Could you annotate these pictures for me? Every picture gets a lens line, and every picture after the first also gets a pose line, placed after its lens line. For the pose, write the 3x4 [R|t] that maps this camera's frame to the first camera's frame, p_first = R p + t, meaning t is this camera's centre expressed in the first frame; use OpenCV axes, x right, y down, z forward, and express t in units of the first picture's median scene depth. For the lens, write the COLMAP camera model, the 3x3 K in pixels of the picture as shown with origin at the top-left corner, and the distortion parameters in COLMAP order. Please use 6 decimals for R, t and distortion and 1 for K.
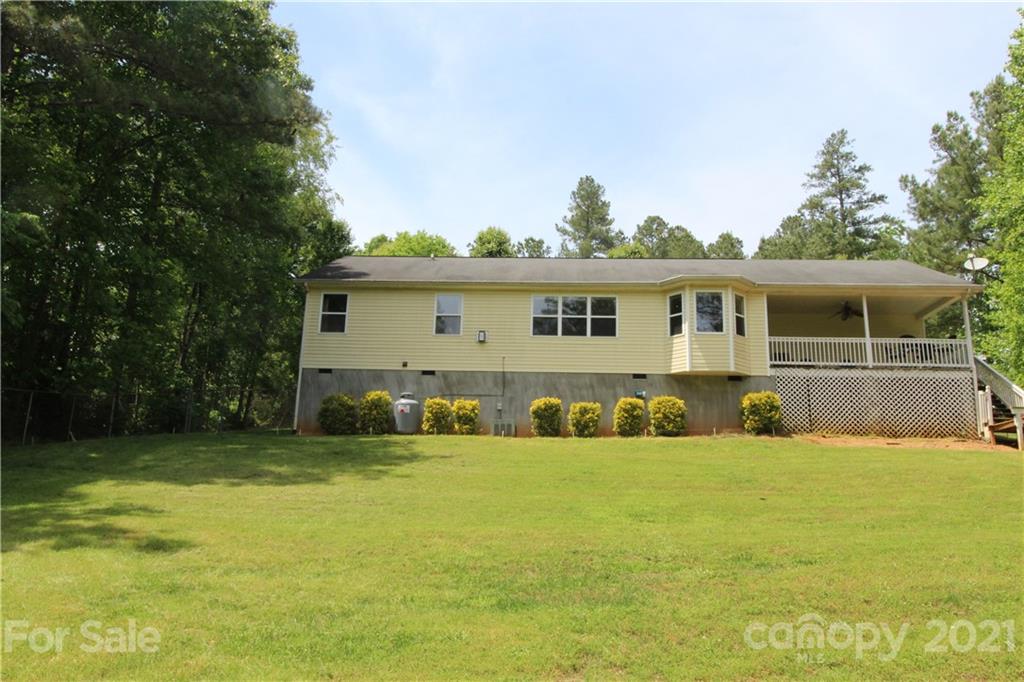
lens RADIAL K [[802.6, 0, 512.2], [0, 802.6, 337.7], [0, 0, 1]] dist [0.004638, 0.015590]
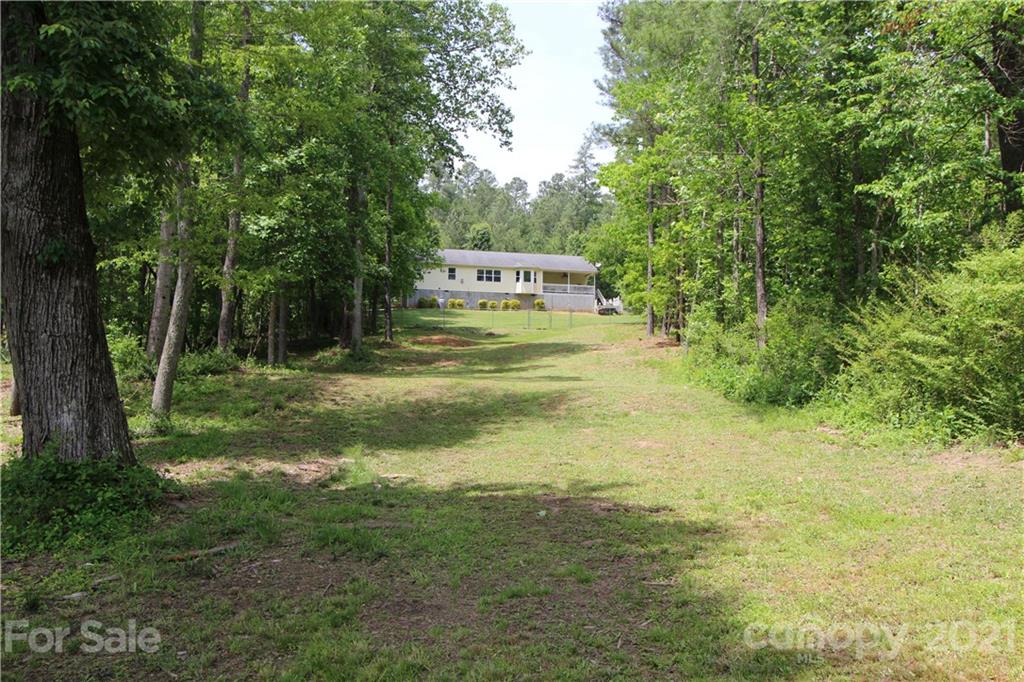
lens RADIAL K [[802.6, 0, 511.5], [0, 802.6, 341.3], [0, 0, 1]] dist [0.004638, 0.015590]
pose [[0.962018, 0.008540, 0.272853, -0.780823], [-0.049050, 0.988651, 0.141998, -0.246596], [-0.268544, -0.149988, 0.951519, -2.383580]]
